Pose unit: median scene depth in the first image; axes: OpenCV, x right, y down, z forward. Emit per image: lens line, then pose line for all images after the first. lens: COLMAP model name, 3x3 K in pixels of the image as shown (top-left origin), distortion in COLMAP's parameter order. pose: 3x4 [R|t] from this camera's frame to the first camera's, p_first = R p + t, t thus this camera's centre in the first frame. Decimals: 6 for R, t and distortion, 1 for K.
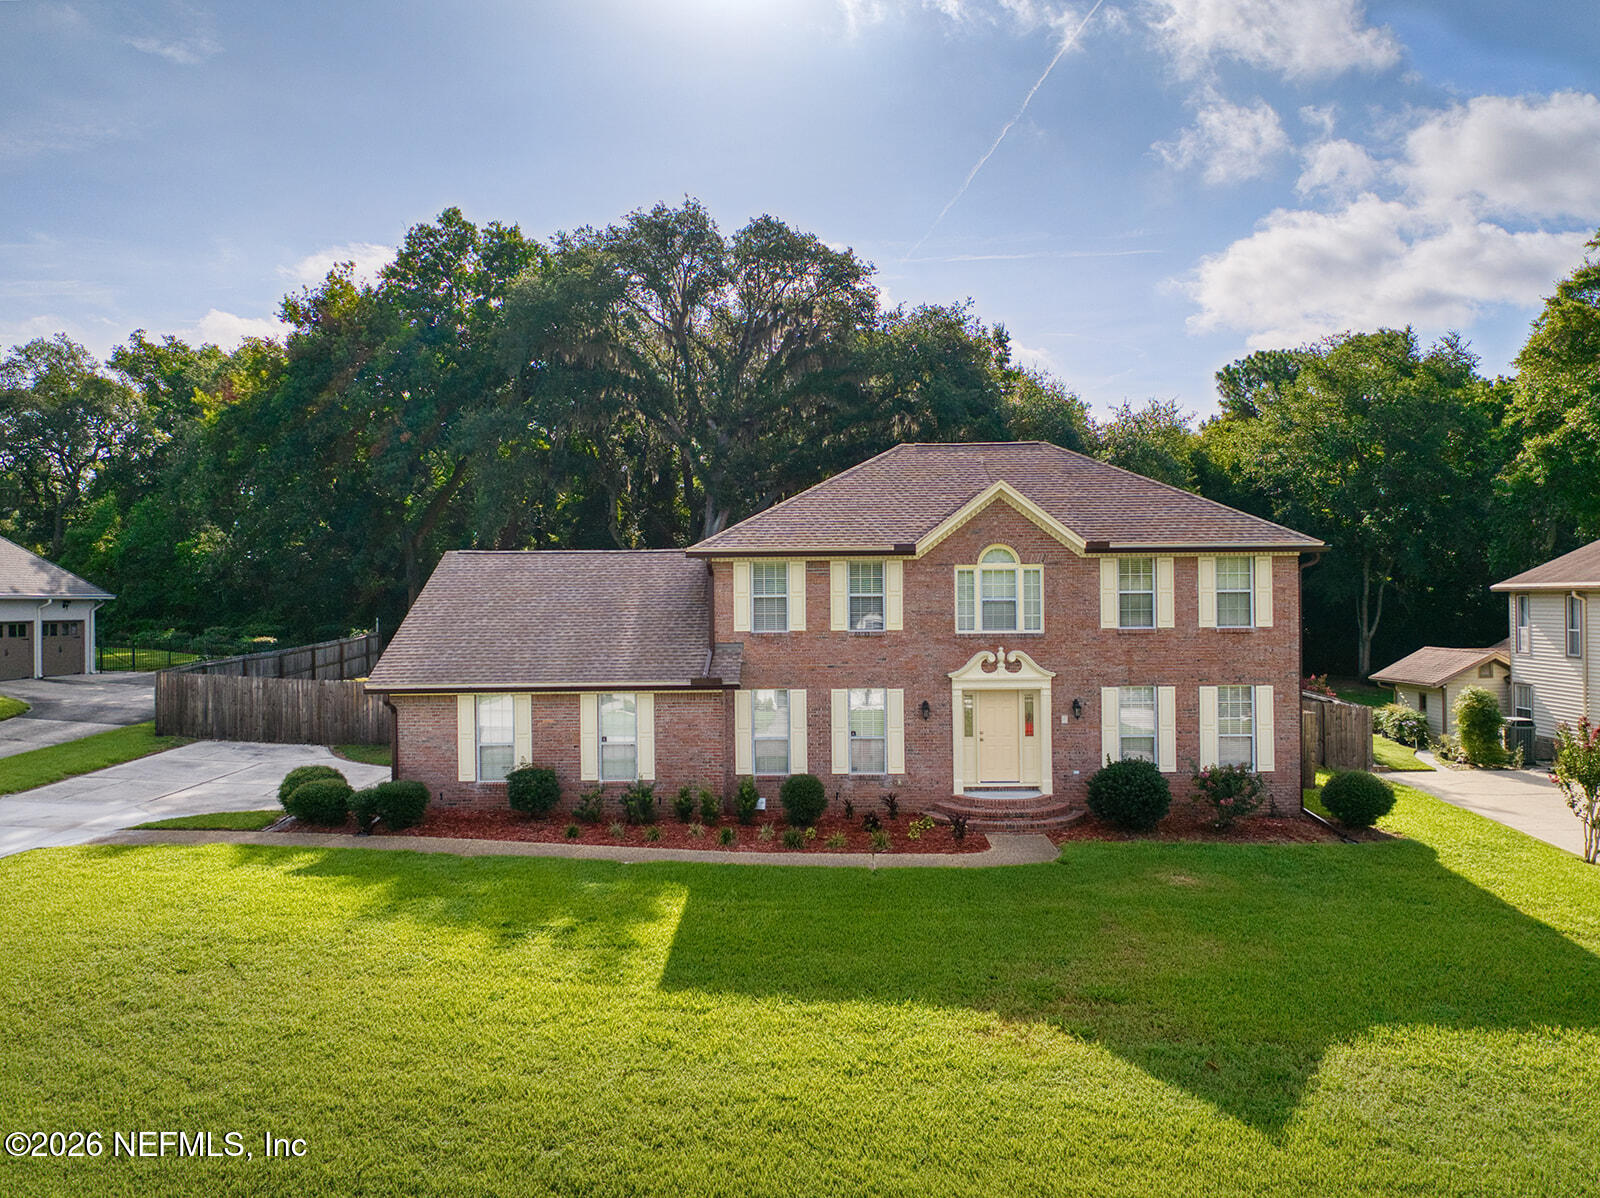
lens RADIAL K [[1091.5, 0, 800.0], [0, 1091.5, 599.0], [0, 0, 1]] dist [0.007371, -0.133343]
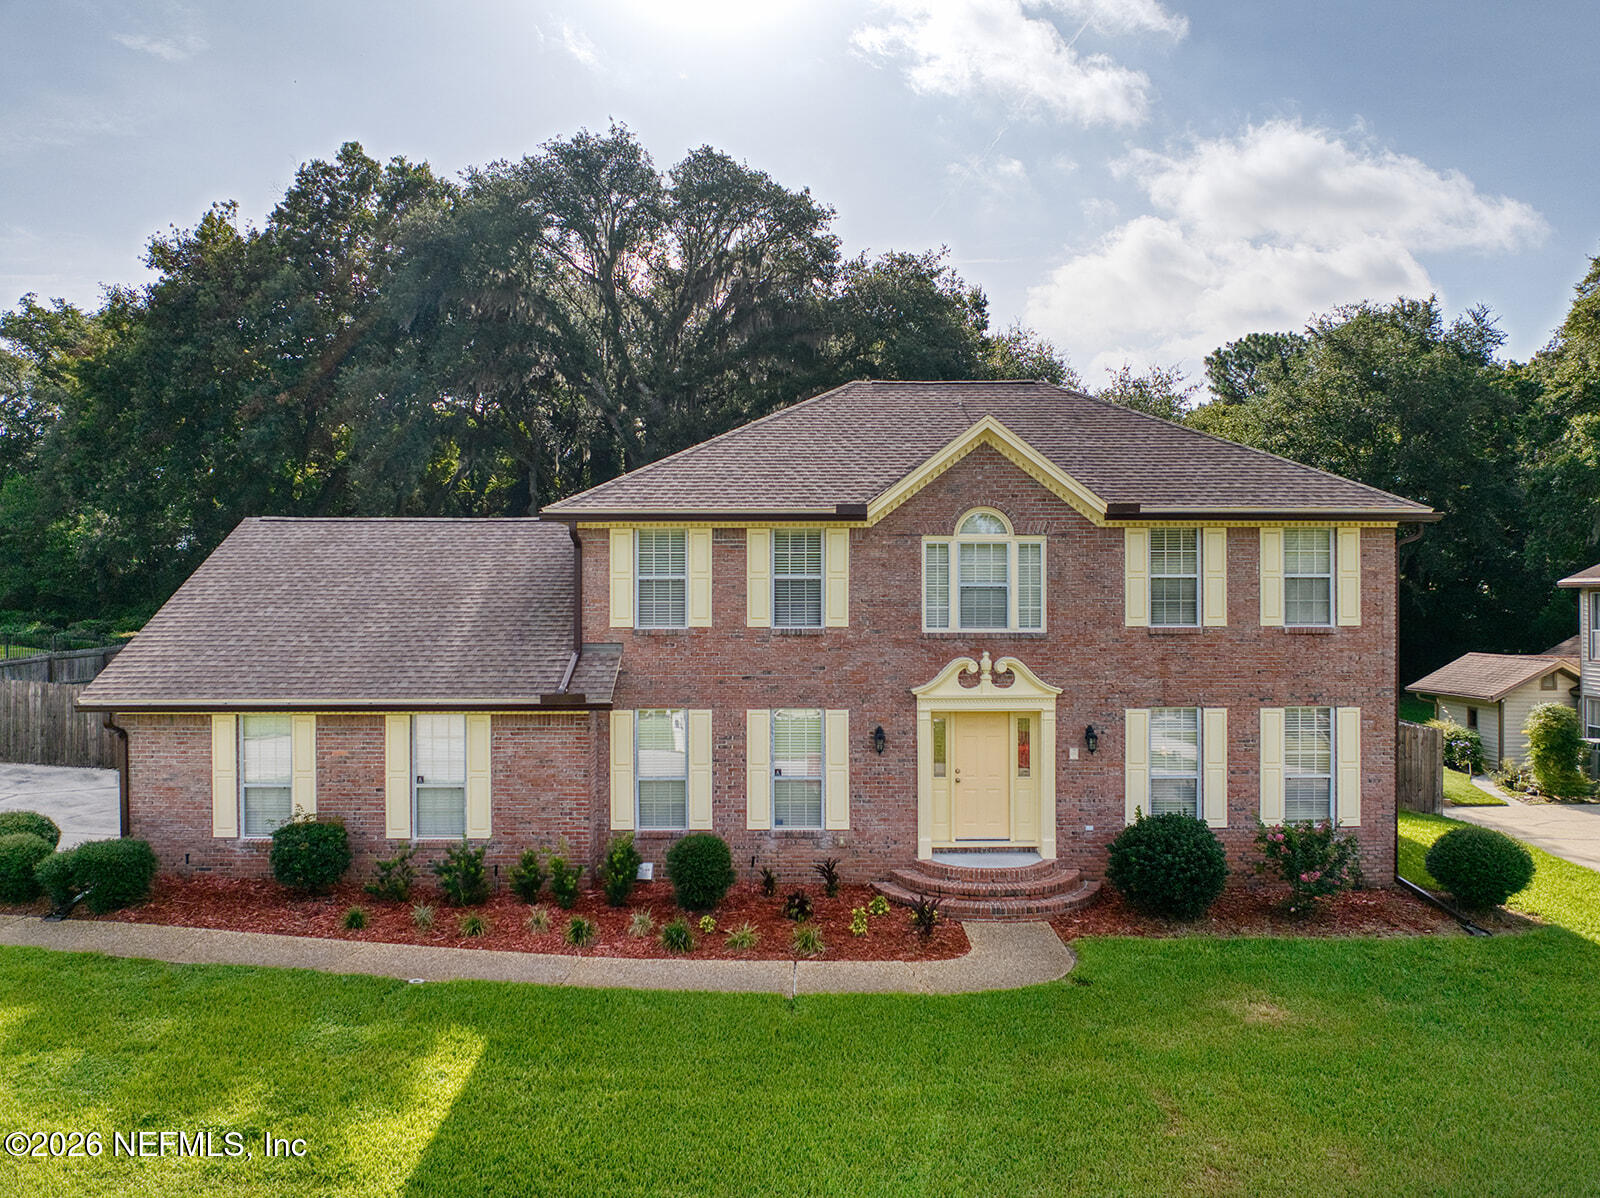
lens RADIAL K [[1091.5, 0, 800.0], [0, 1091.5, 599.0], [0, 0, 1]] dist [0.007371, -0.133343]
pose [[0.999608, 0.007746, 0.026897, 0.043469], [-0.007730, 0.999970, -0.000699, 0.011088], [-0.026901, 0.000490, 0.999638, 0.290371]]
